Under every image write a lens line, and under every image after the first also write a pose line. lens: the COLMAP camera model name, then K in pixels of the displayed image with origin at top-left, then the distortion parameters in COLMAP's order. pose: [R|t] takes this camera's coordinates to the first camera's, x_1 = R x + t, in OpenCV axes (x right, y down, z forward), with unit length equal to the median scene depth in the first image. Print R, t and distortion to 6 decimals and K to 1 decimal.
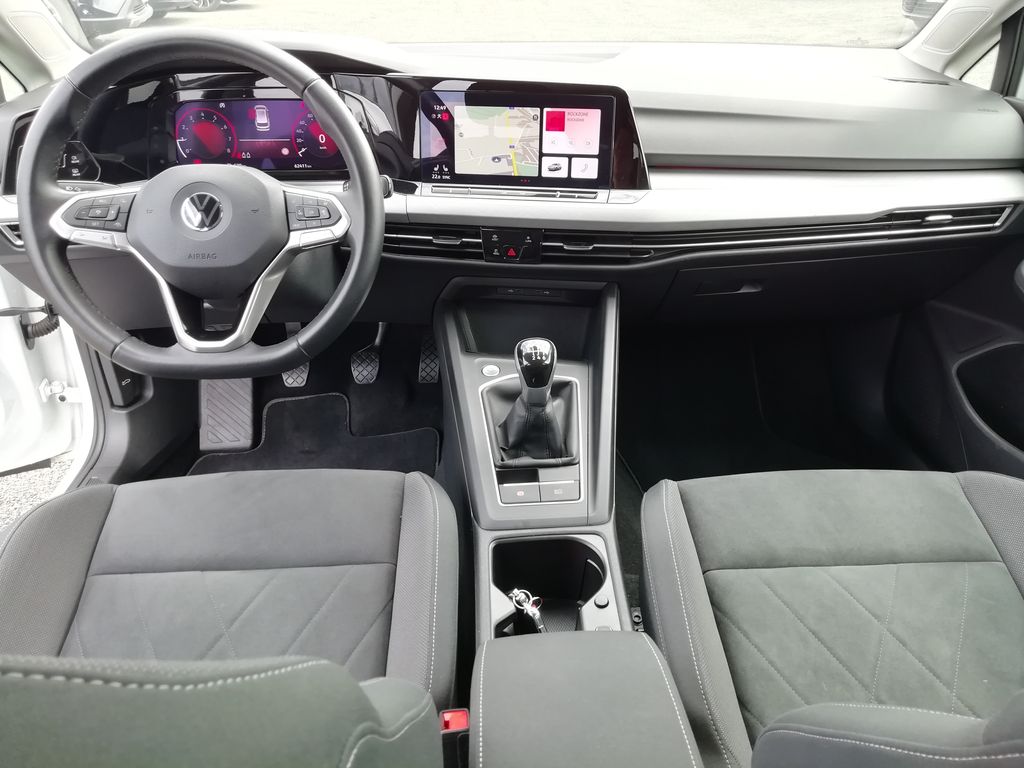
lens RADIAL K [[777.9, 0, 510.8], [0, 777.9, 381.8], [0, 0, 1]] dist [0.005429, 0.005439]
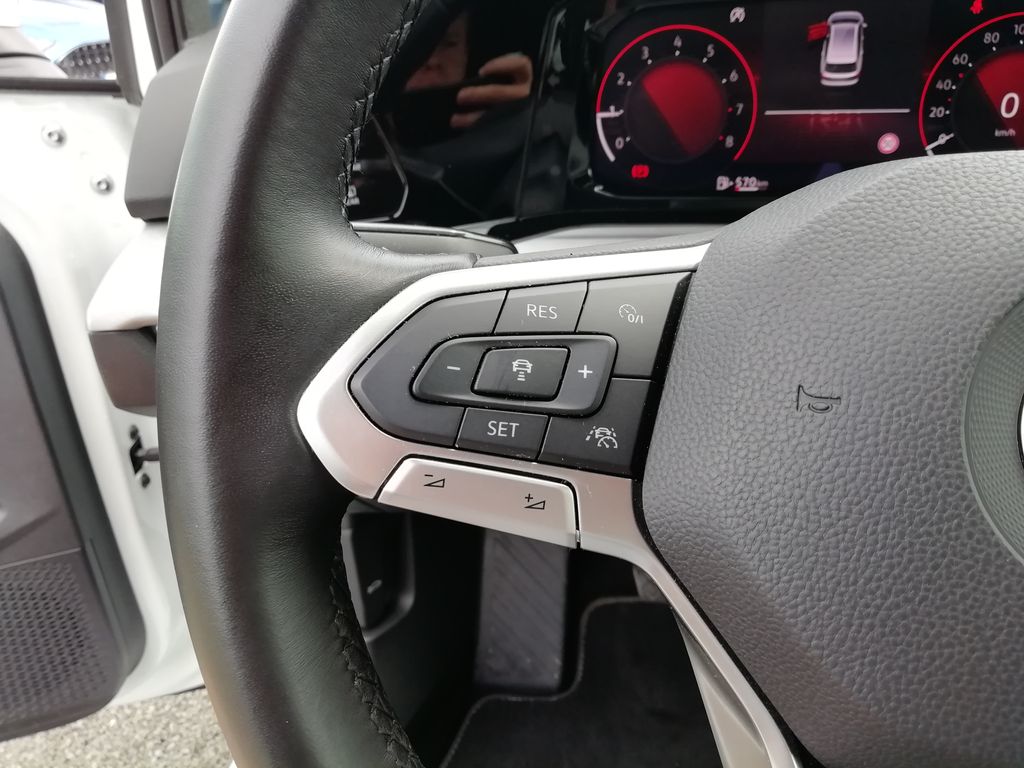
lens RADIAL K [[777.9, 0, 513.1], [0, 777.9, 385.4], [0, 0, 1]] dist [0.005429, 0.005439]
pose [[0.974249, 0.064330, -0.216103, -0.380987], [-0.074889, 0.996348, -0.041022, -0.160240], [0.212674, 0.056149, 0.975509, 0.631760]]
